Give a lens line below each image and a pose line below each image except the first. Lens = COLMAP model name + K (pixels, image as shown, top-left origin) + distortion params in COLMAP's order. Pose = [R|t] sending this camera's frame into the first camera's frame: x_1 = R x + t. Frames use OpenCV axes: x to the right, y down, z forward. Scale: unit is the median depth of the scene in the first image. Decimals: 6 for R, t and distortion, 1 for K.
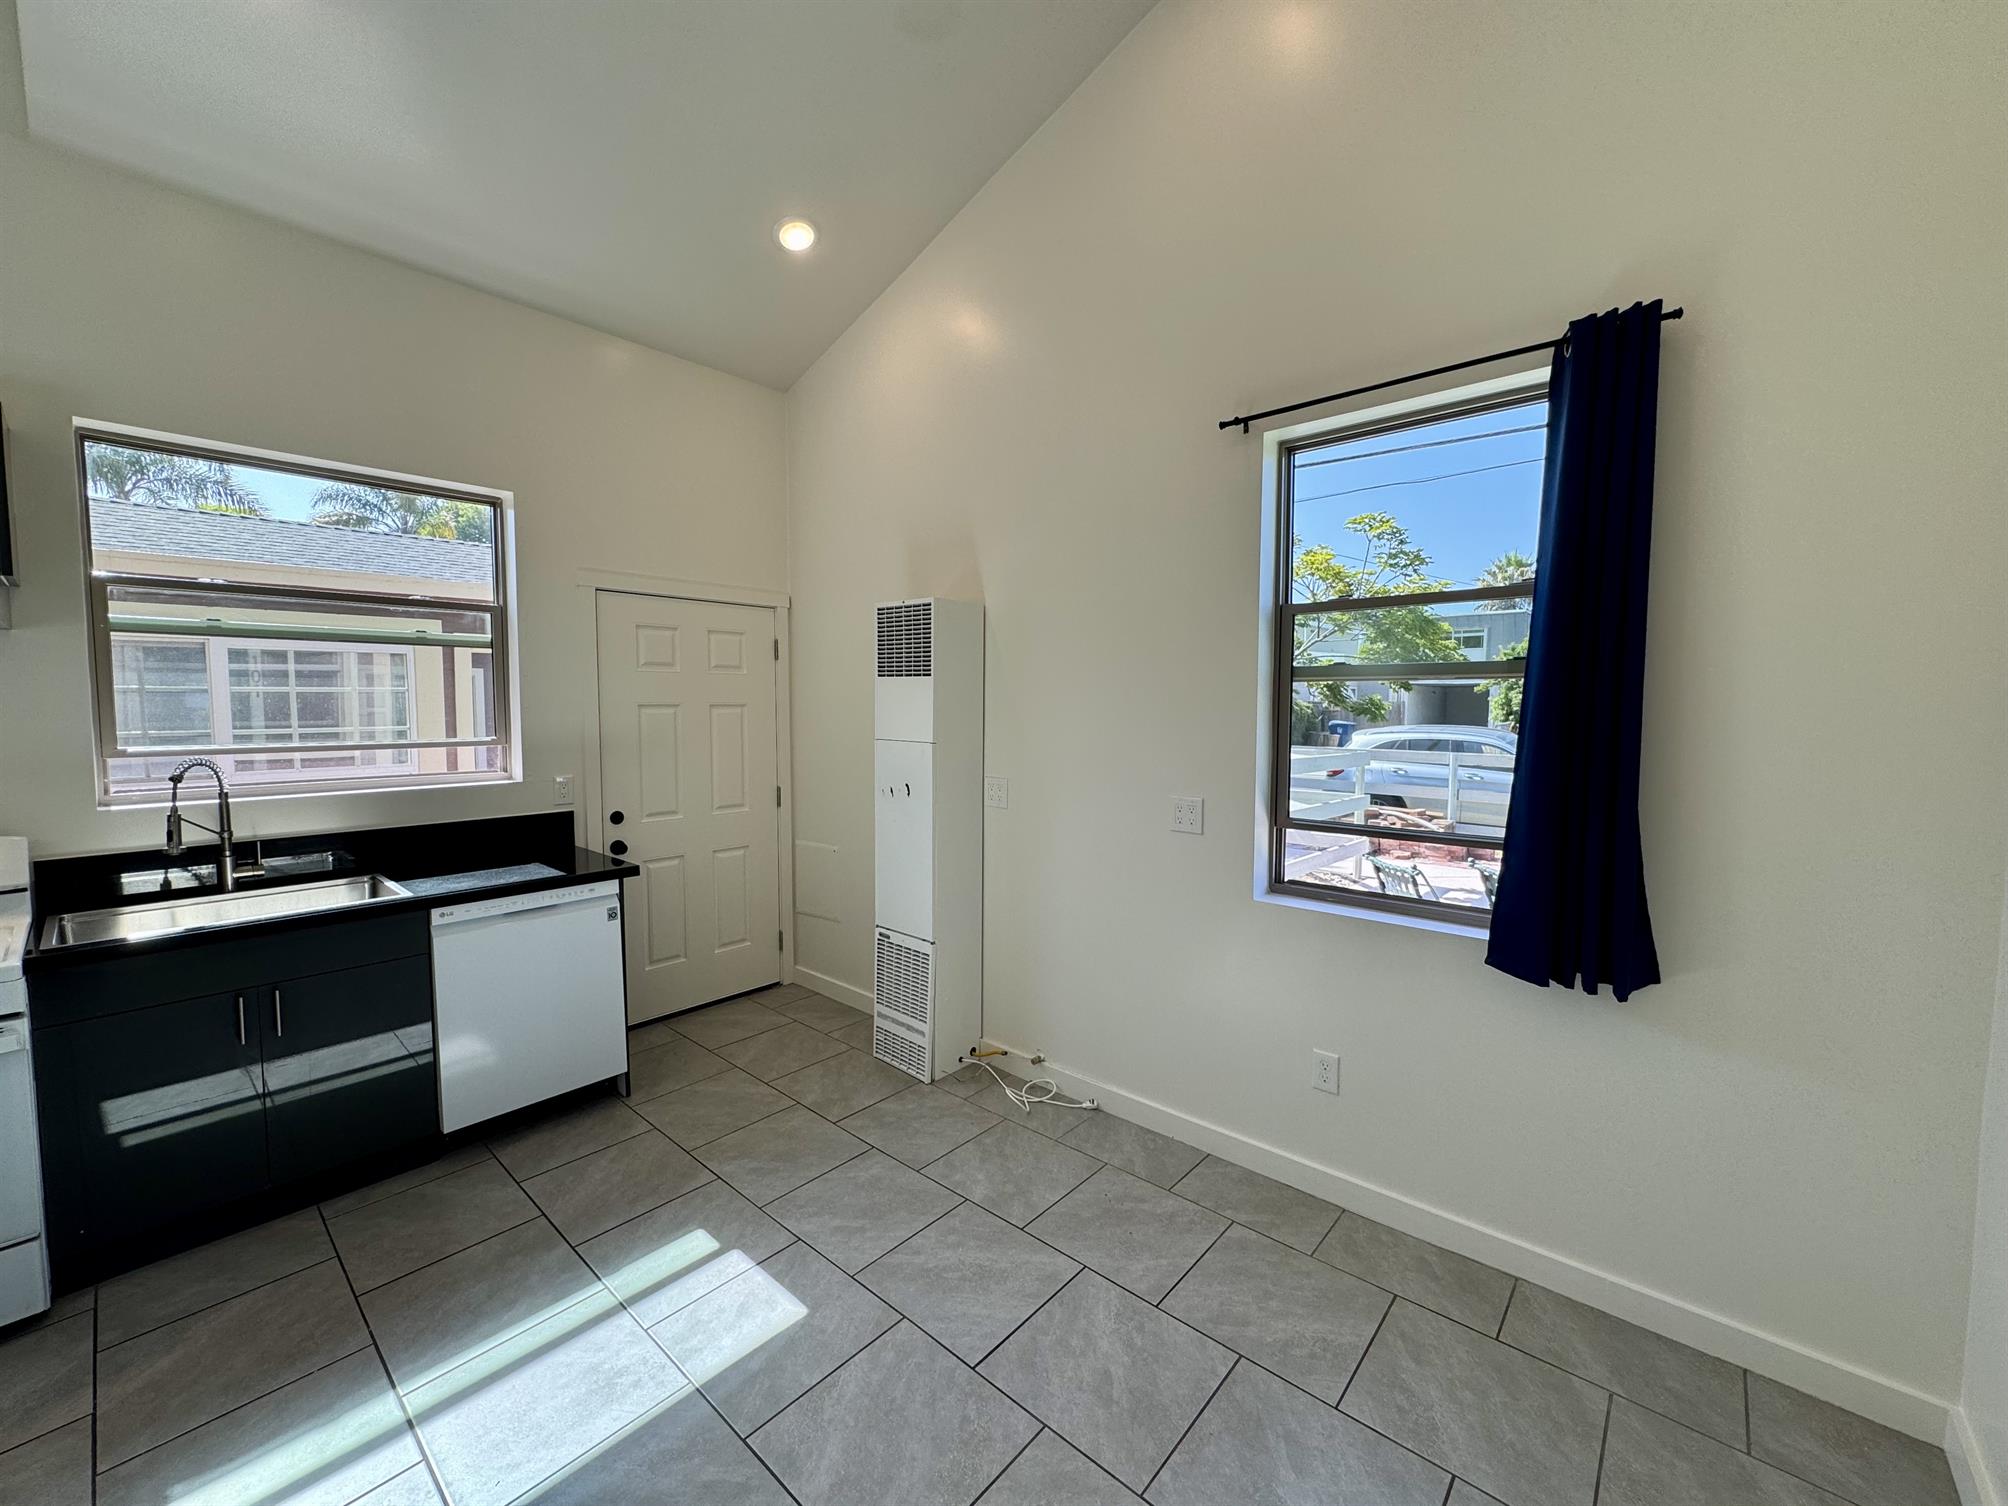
lens RADIAL K [[799.0, 0, 1002.5], [0, 799.0, 752.6], [0, 0, 1]] dist [-0.002417, -0.000265]
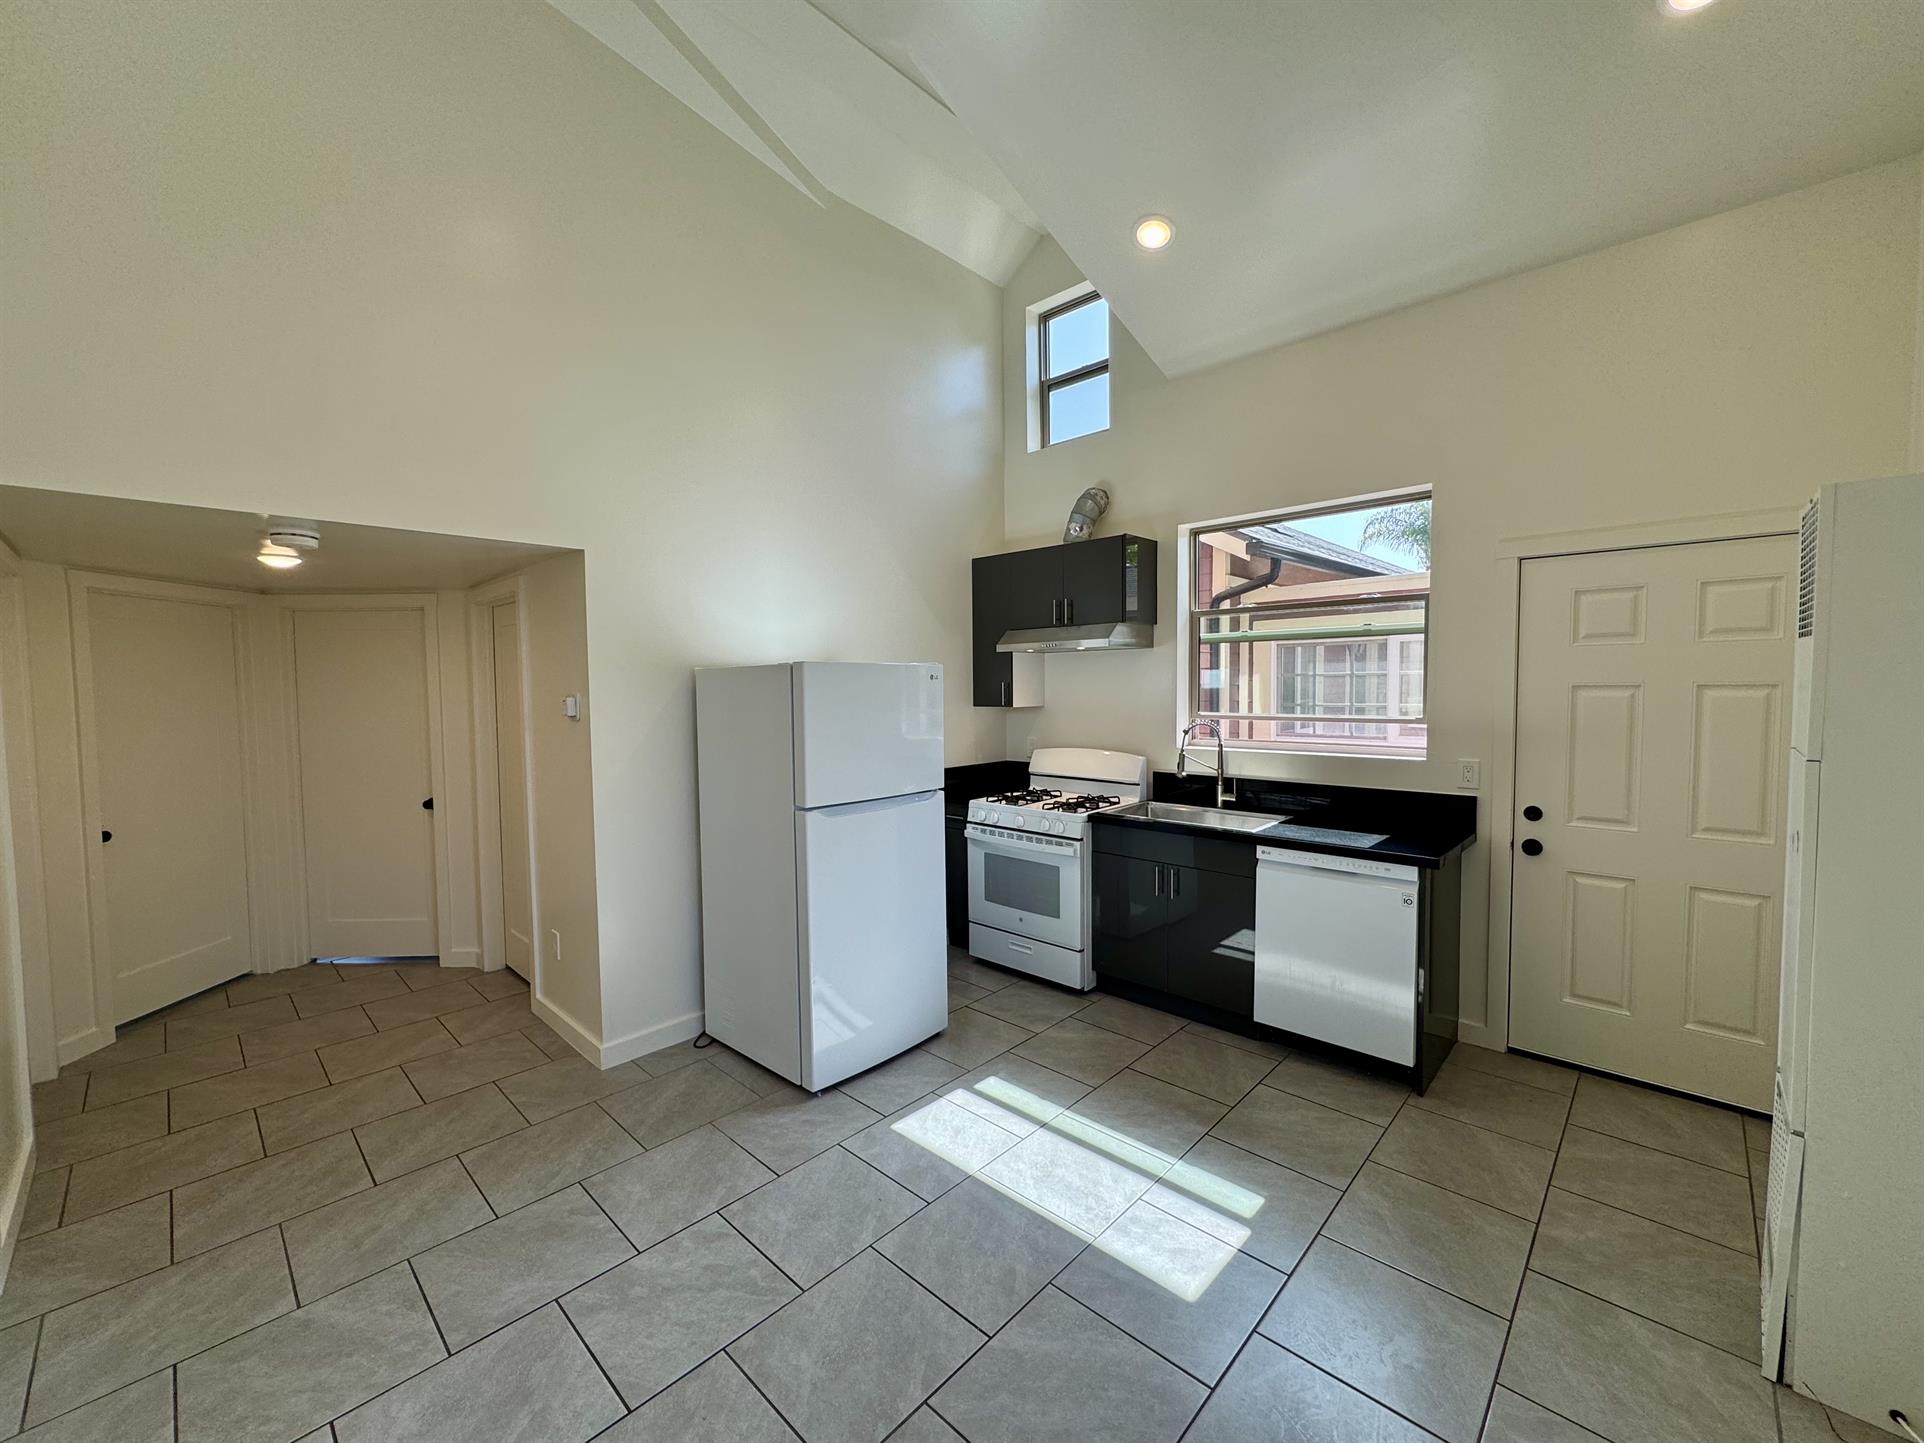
lens RADIAL K [[765.6, 0, 960.5], [0, 765.6, 721.1], [0, 0, 1]] dist [-0.002417, -0.000265]
pose [[-0.035120, 0.047484, -0.998254, 0.540020], [-0.052416, 0.997408, 0.049288, -0.041294], [0.998008, 0.054055, -0.032540, 0.555239]]
